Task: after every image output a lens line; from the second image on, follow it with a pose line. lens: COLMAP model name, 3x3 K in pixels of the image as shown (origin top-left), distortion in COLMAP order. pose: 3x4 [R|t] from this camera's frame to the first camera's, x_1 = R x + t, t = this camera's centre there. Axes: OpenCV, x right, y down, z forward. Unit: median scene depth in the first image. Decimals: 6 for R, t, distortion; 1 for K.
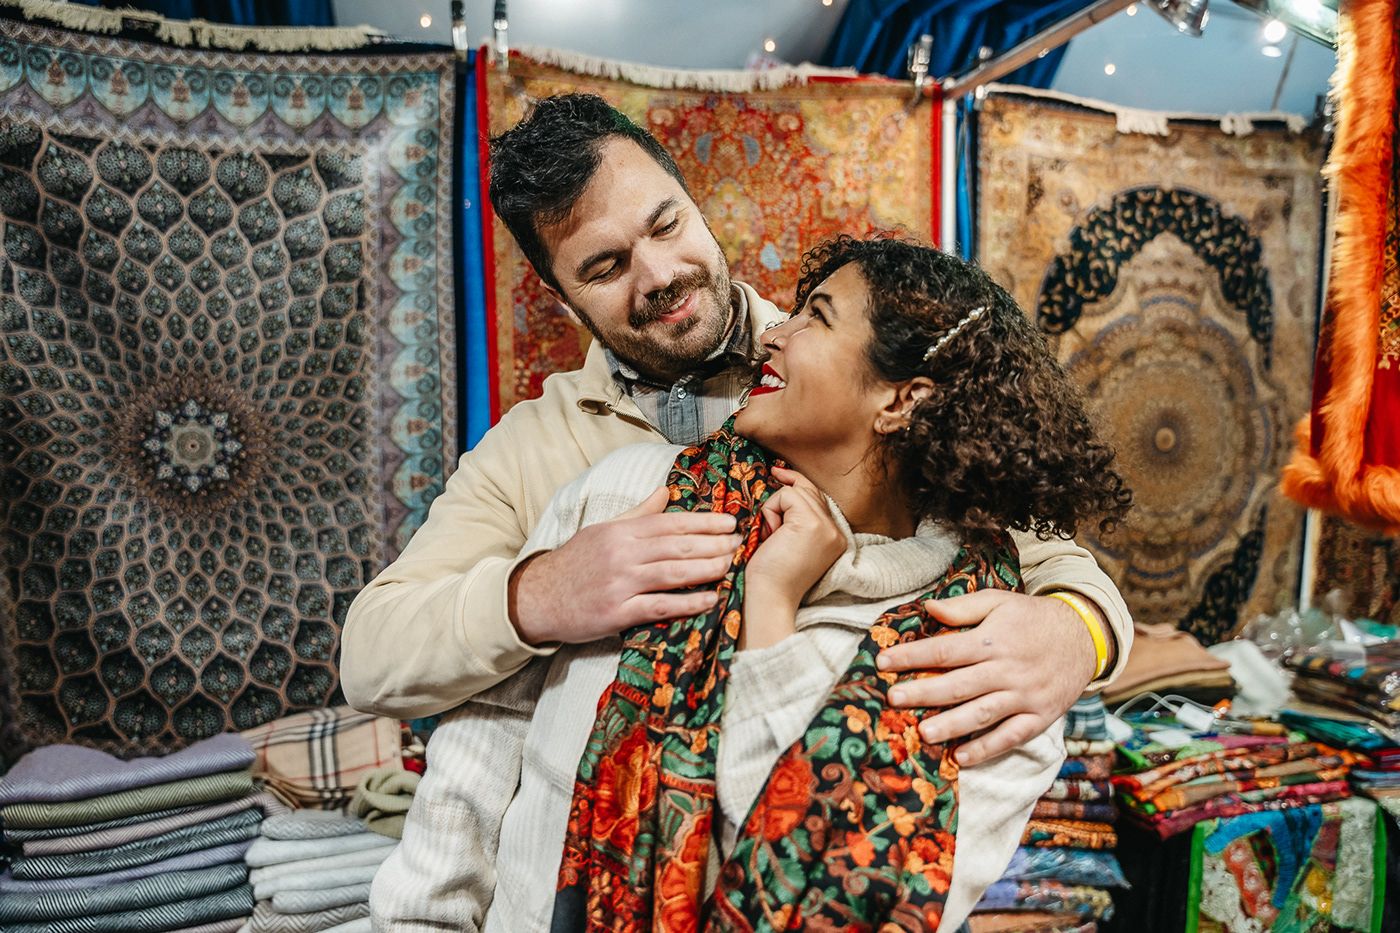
lens RADIAL K [[1066.9, 0, 700.3], [0, 1066.9, 468.0], [0, 0, 1]] dist [0.004981, -0.005636]
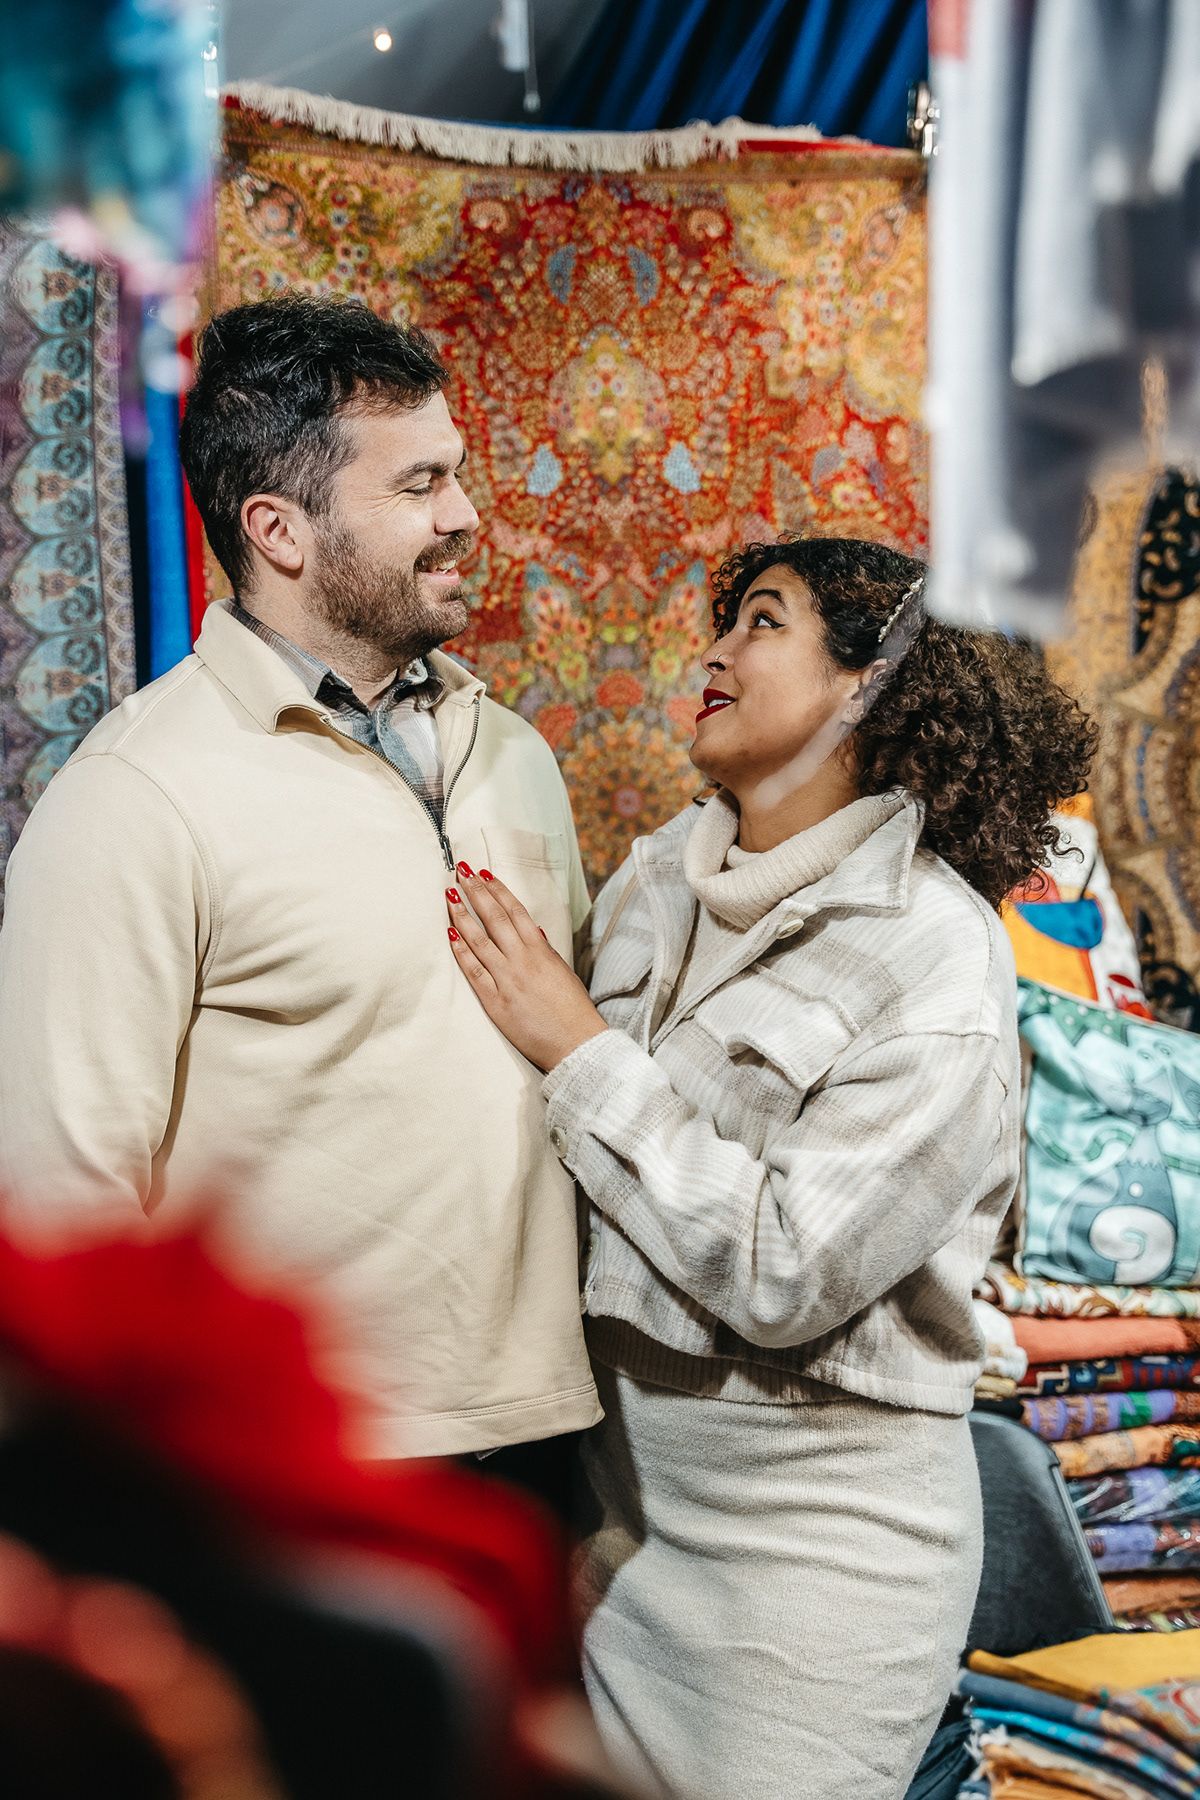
lens RADIAL K [[2570.2, 0, 603.0], [0, 2570.2, 895.0], [0, 0, 1]] dist [0.018468, 0.000000]
pose [[0.989912, -0.022525, 0.139879, -0.175259], [0.022312, 0.999746, 0.003092, 0.019762], [-0.139914, 0.000060, 0.990164, -0.334442]]
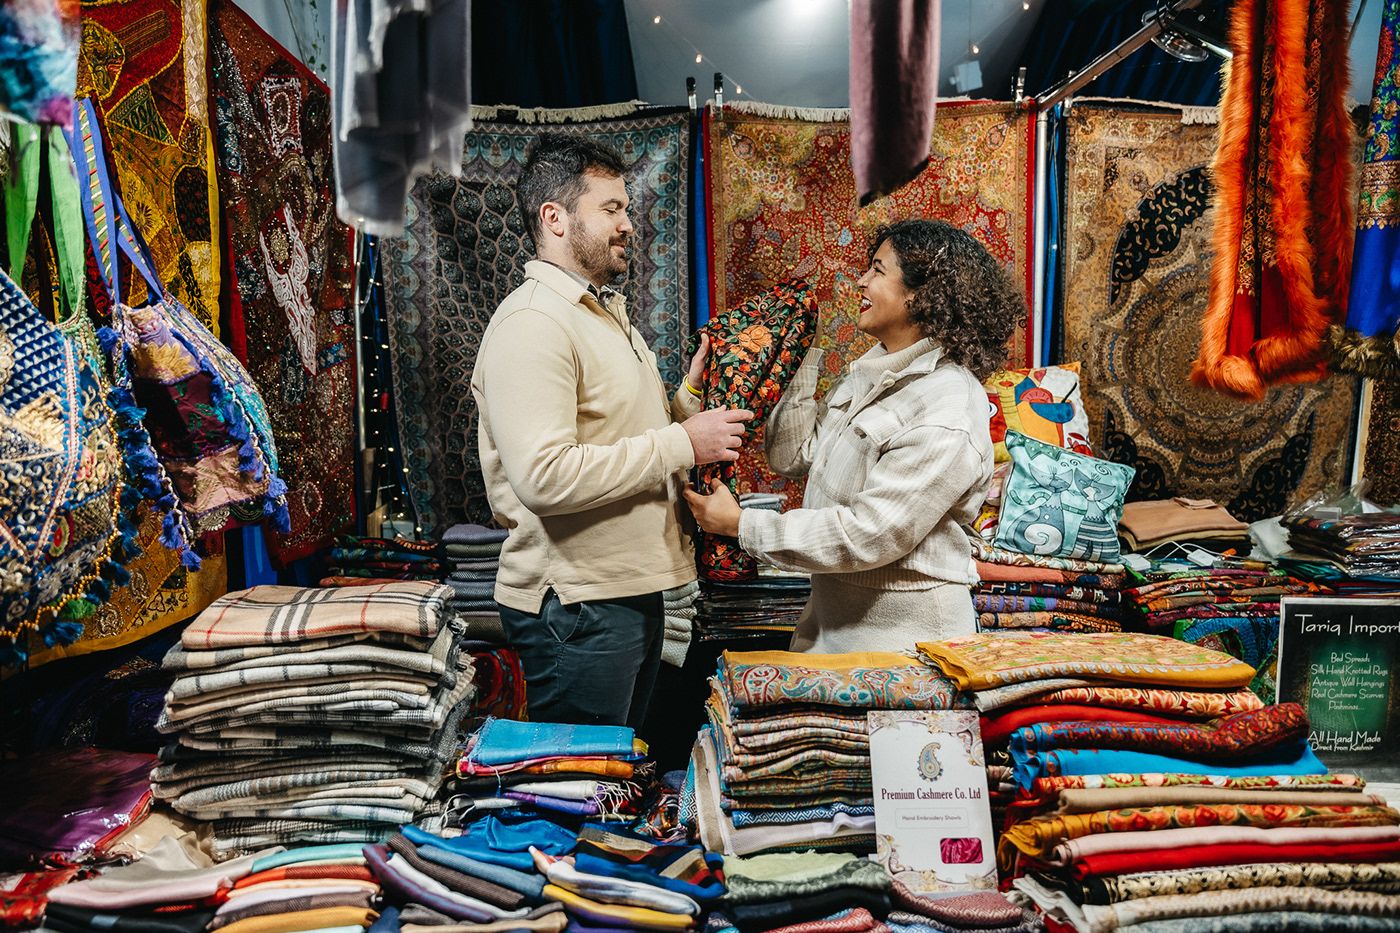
lens RADIAL K [[923.0, 0, 697.6], [0, 923.0, 466.5], [0, 0, 1]] dist [-0.001980, -0.004302]
pose [[0.963447, 0.021072, -0.267069, 0.148379], [-0.006749, 0.998495, 0.054434, 0.054638], [0.267814, -0.050642, 0.962139, -0.312125]]
